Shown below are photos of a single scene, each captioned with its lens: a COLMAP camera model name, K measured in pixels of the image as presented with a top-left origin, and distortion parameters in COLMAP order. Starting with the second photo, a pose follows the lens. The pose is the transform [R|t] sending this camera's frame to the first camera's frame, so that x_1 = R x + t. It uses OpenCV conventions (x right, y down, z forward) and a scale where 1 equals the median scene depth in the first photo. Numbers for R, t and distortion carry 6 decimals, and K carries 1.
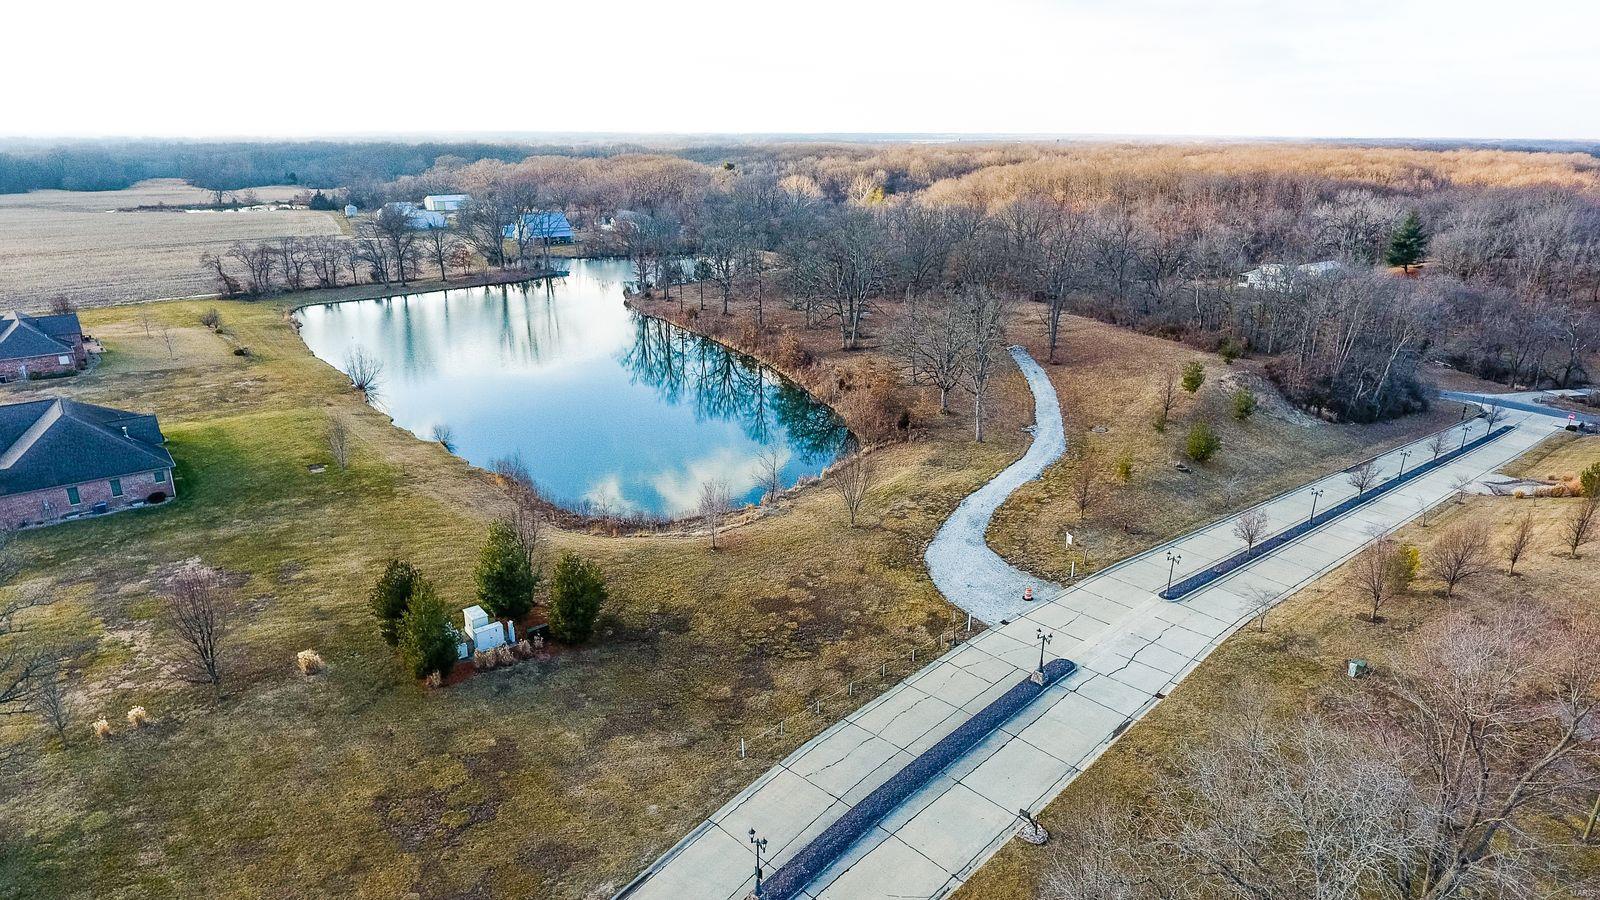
lens RADIAL K [[940.3, 0, 797.0], [0, 940.3, 453.9], [0, 0, 1]] dist [-0.002419, -0.000557]
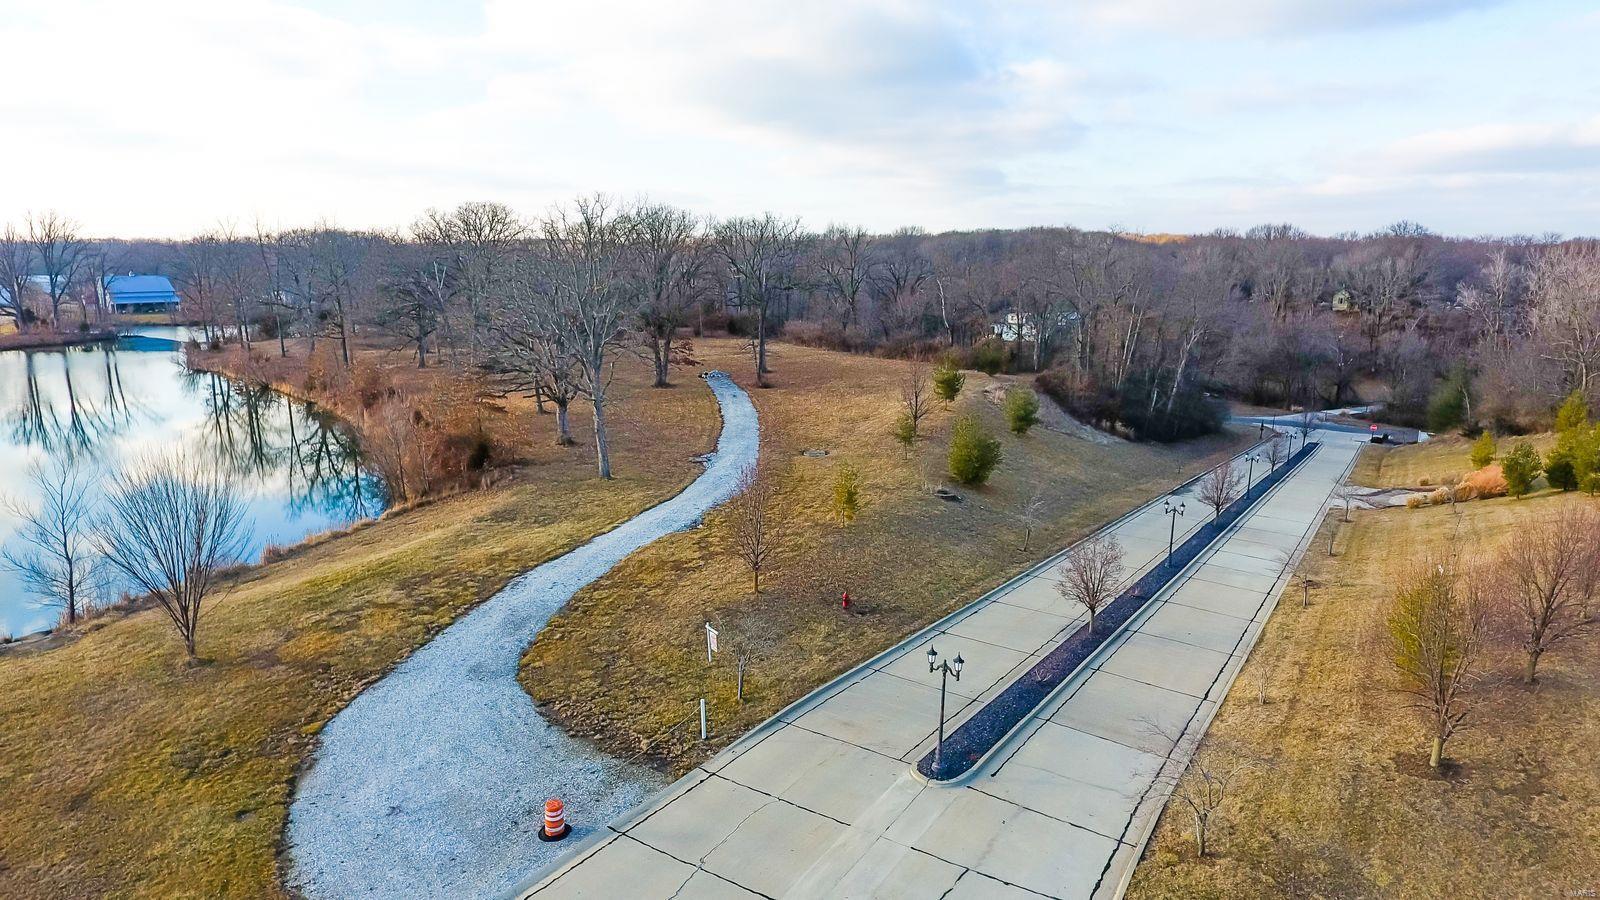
lens RADIAL K [[940.3, 0, 797.0], [0, 940.3, 453.9], [0, 0, 1]] dist [-0.002419, -0.000557]
pose [[0.970229, -0.057083, 0.235367, 0.187120], [0.084139, 0.990740, -0.106558, 0.045292], [-0.227105, 0.123189, 0.966047, 0.461607]]
